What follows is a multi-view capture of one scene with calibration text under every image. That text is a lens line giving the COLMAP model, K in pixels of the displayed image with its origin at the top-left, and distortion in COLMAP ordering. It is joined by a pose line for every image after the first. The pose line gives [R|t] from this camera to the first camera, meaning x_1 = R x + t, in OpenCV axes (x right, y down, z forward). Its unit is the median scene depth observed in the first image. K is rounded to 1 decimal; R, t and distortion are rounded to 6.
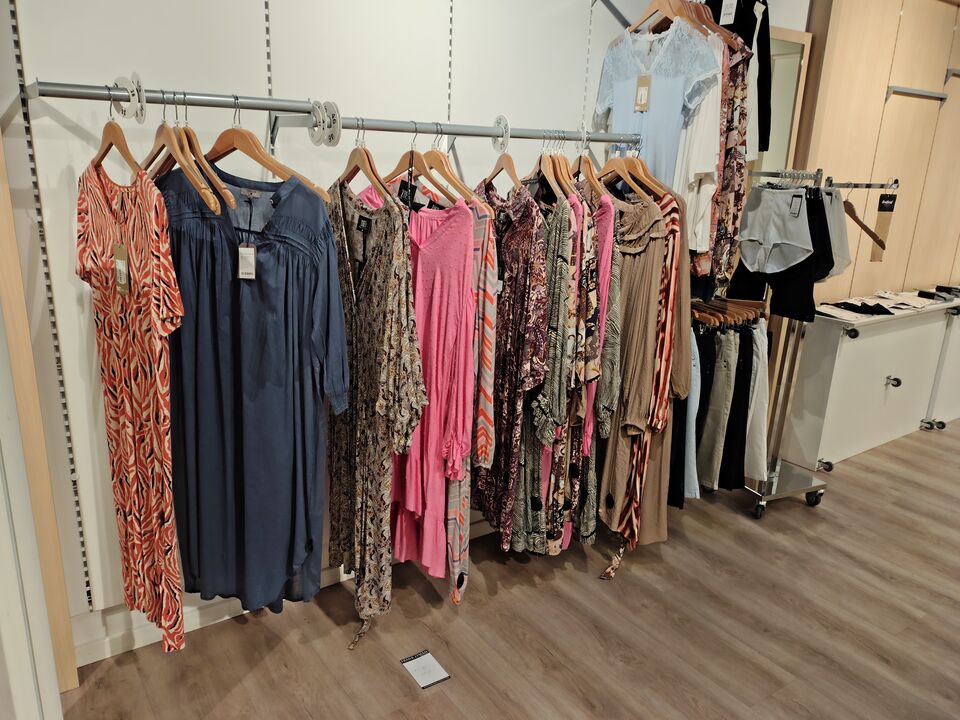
lens RADIAL K [[719.4, 0, 480.0], [0, 719.4, 360.0], [0, 0, 1]] dist [0.040791, -0.029804]
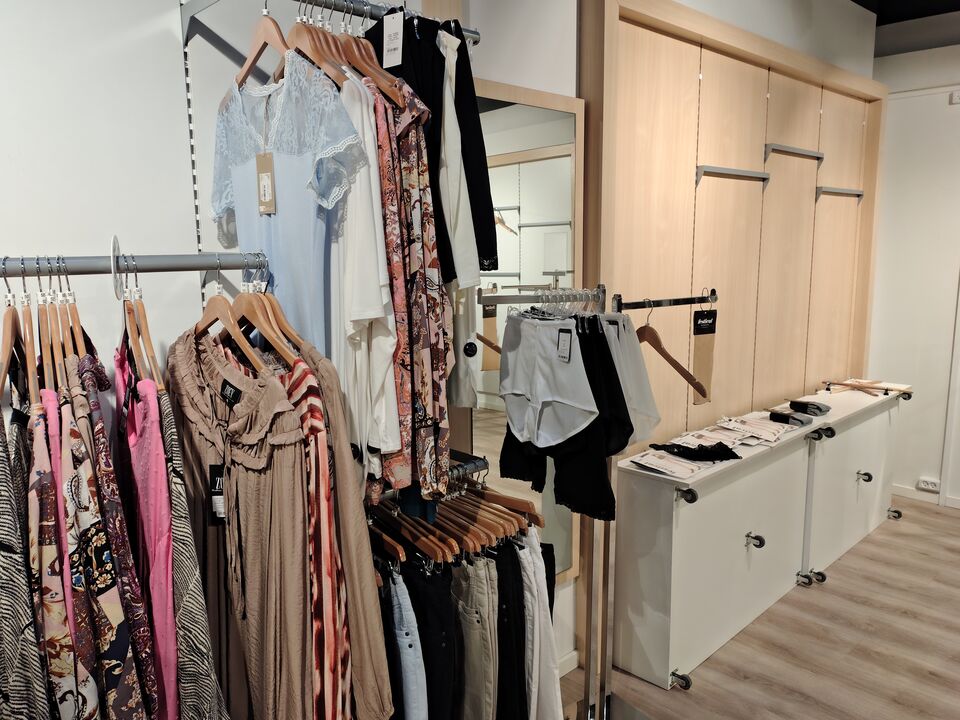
lens RADIAL K [[709.3, 0, 480.0], [0, 709.3, 360.0], [0, 0, 1]] dist [0.118843, -0.170591]
pose [[0.986844, -0.072083, 0.144716, 0.267773], [0.088787, 0.989677, -0.112499, -0.134734], [-0.135113, 0.123868, 0.983057, 0.388032]]
